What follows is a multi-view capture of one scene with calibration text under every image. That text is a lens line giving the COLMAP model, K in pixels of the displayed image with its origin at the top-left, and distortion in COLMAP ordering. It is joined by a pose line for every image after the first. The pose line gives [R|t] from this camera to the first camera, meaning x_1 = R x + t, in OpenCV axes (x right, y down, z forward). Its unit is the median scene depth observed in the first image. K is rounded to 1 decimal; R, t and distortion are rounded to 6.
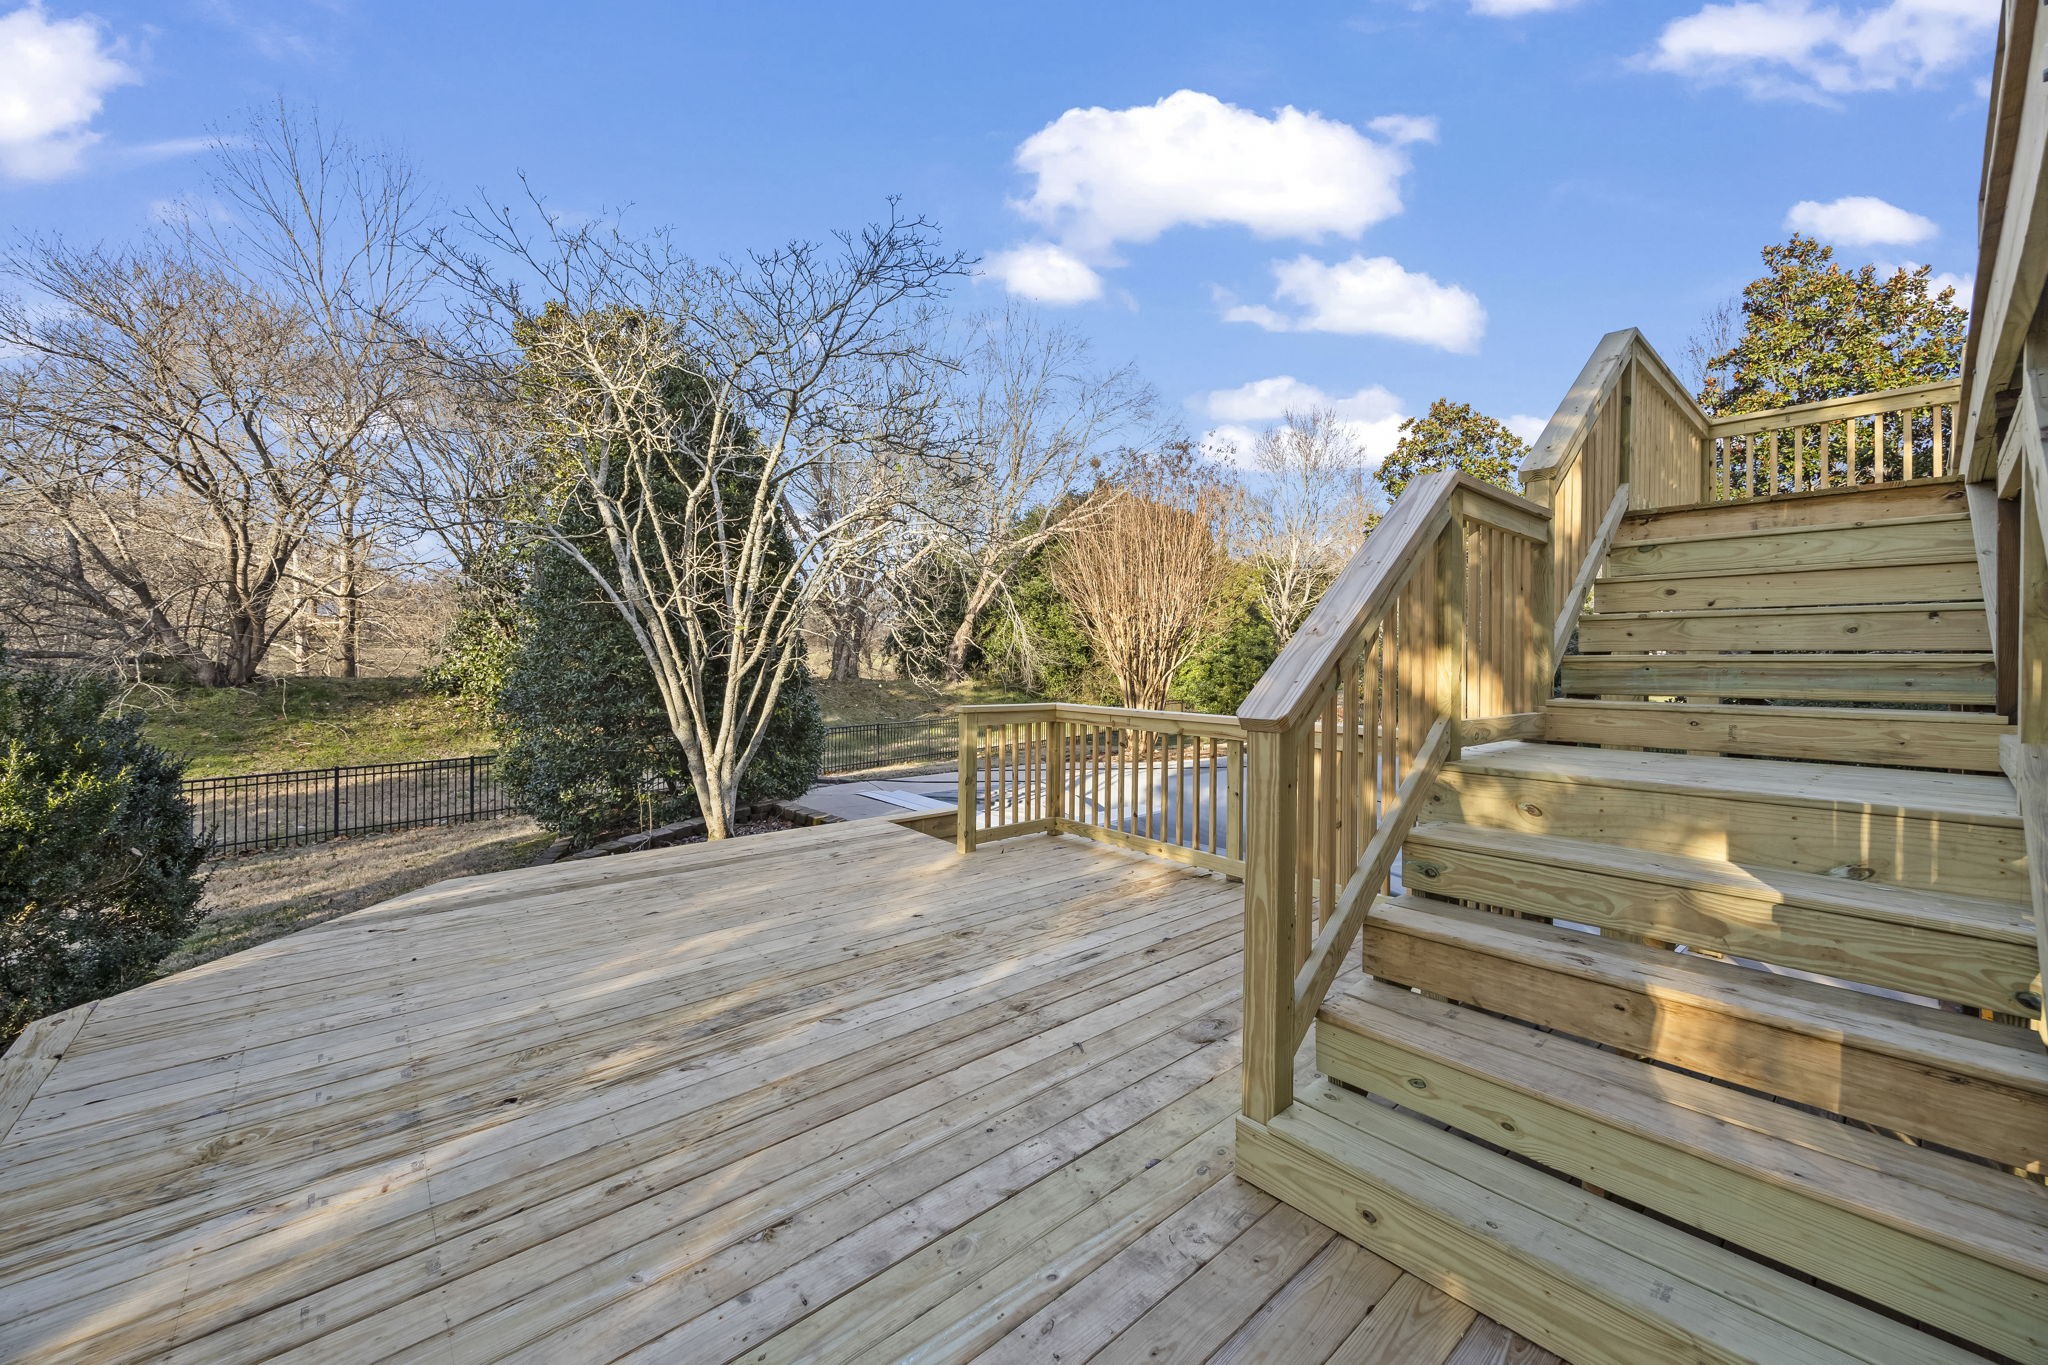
lens RADIAL K [[780.7, 0, 1025.0], [0, 780.7, 662.7], [0, 0, 1]] dist [-0.002453, 0.000066]
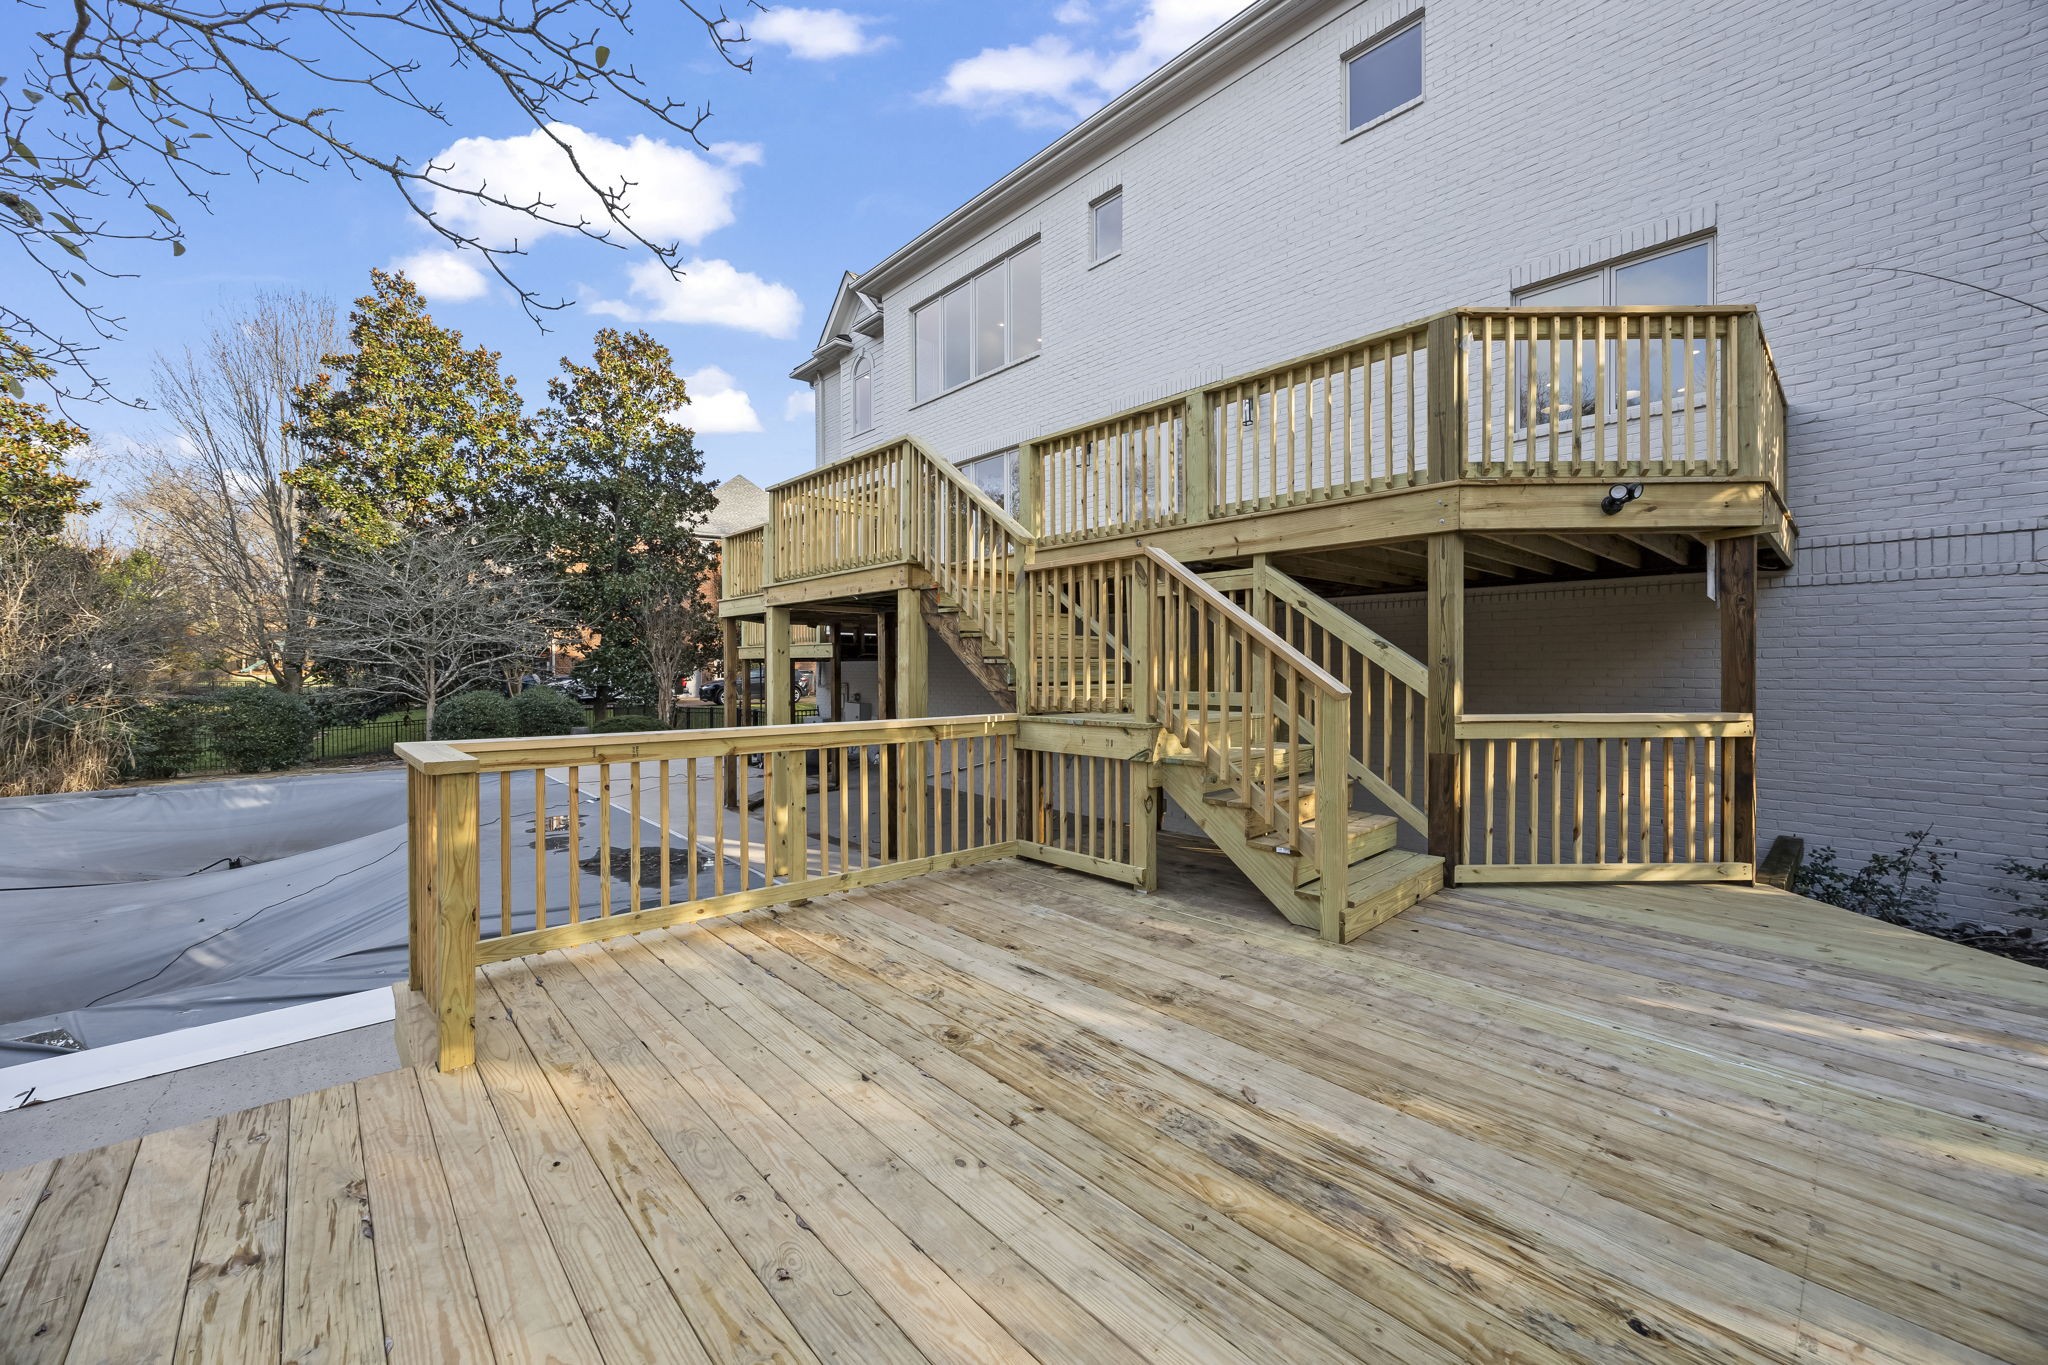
lens RADIAL K [[780.7, 0, 1025.0], [0, 780.7, 662.7], [0, 0, 1]] dist [-0.002453, 0.000066]
pose [[-0.033828, -0.001029, 0.999427, -0.908072], [0.002535, 0.999996, 0.001115, -0.003318], [-0.999424, 0.002571, -0.033825, 1.075184]]
